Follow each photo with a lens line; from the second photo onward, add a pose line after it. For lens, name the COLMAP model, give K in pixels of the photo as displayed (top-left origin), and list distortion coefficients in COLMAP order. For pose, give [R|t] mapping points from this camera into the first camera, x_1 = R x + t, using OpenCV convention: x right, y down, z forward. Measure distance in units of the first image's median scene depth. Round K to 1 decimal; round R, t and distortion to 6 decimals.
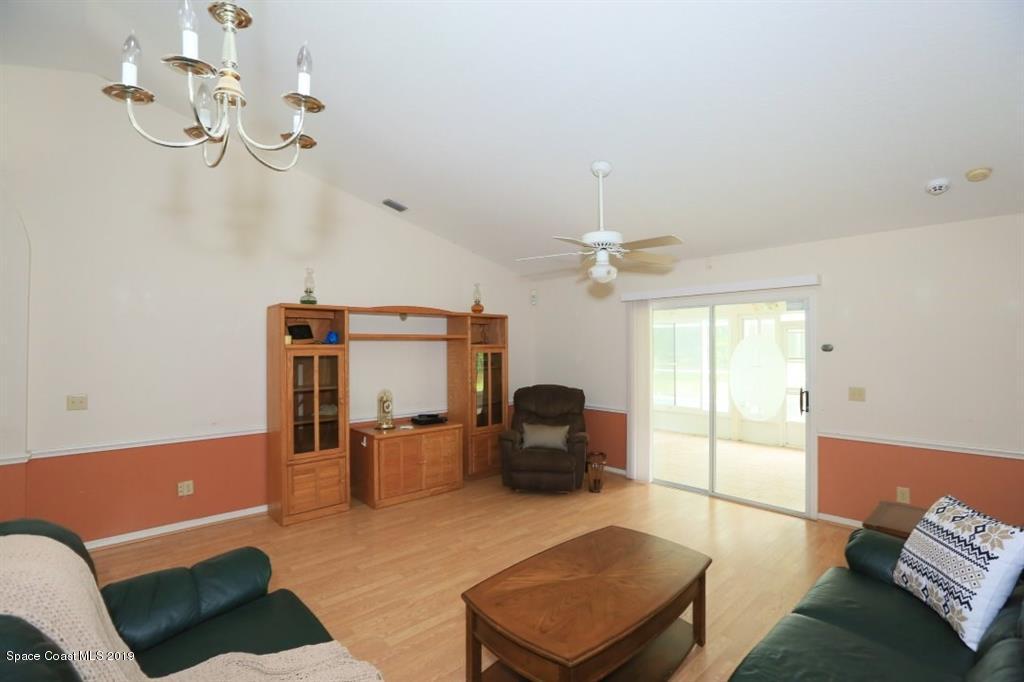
lens RADIAL K [[466.9, 0, 513.9], [0, 466.9, 337.6], [0, 0, 1]] dist [-0.049577, 0.018138]
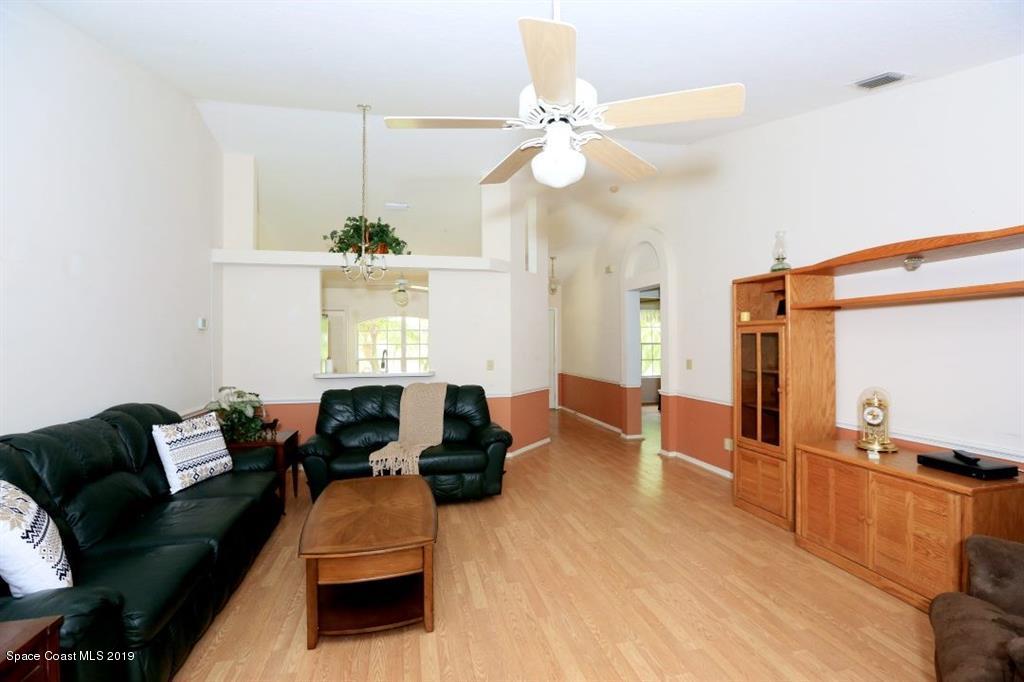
lens RADIAL K [[466.9, 0, 513.9], [0, 466.9, 337.6], [0, 0, 1]] dist [-0.049577, 0.018138]
pose [[-0.489966, 0.001480, -0.871740, 0.552524], [0.026819, 0.999551, -0.013377, 0.046026], [0.871329, -0.029934, -0.489786, 1.000579]]
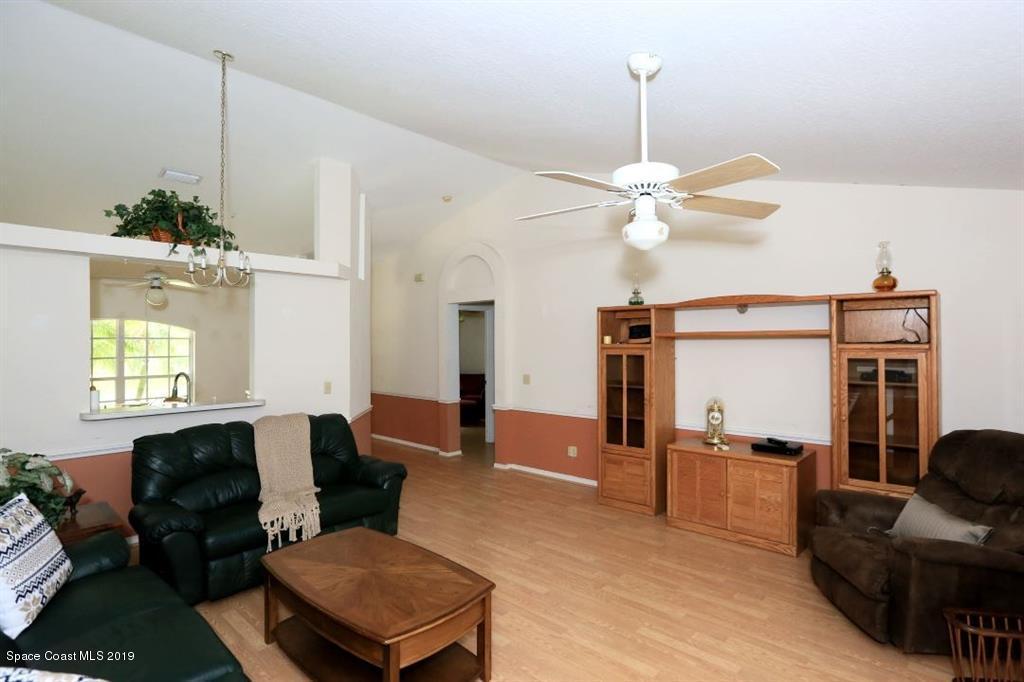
lens RADIAL K [[523.1, 0, 516.2], [0, 523.1, 337.1], [0, 0, 1]] dist [-0.035106, 0.000585]
pose [[0.090503, -0.002819, -0.995892, 0.713058], [0.021955, 0.999759, -0.000835, -0.005623], [0.995654, -0.021789, 0.090543, 0.635097]]
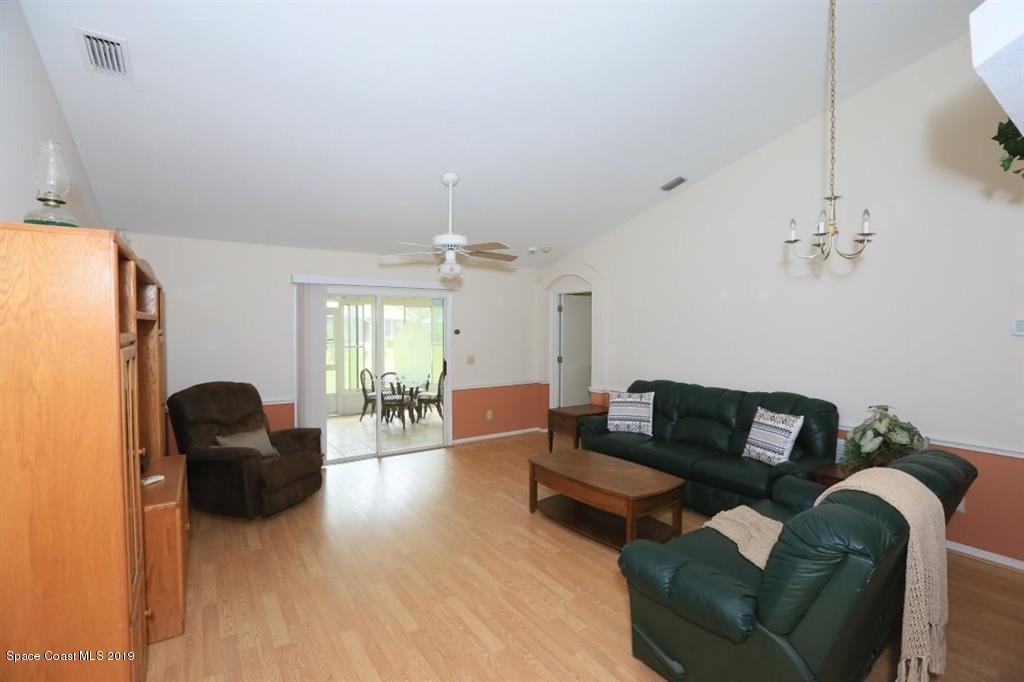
lens RADIAL K [[466.9, 0, 513.9], [0, 466.9, 337.6], [0, 0, 1]] dist [-0.049577, 0.018138]
pose [[0.139202, -0.021002, 0.990041, -0.789854], [-0.022048, 0.999462, 0.024302, -0.000333], [-0.990019, -0.025211, 0.138663, 0.560858]]
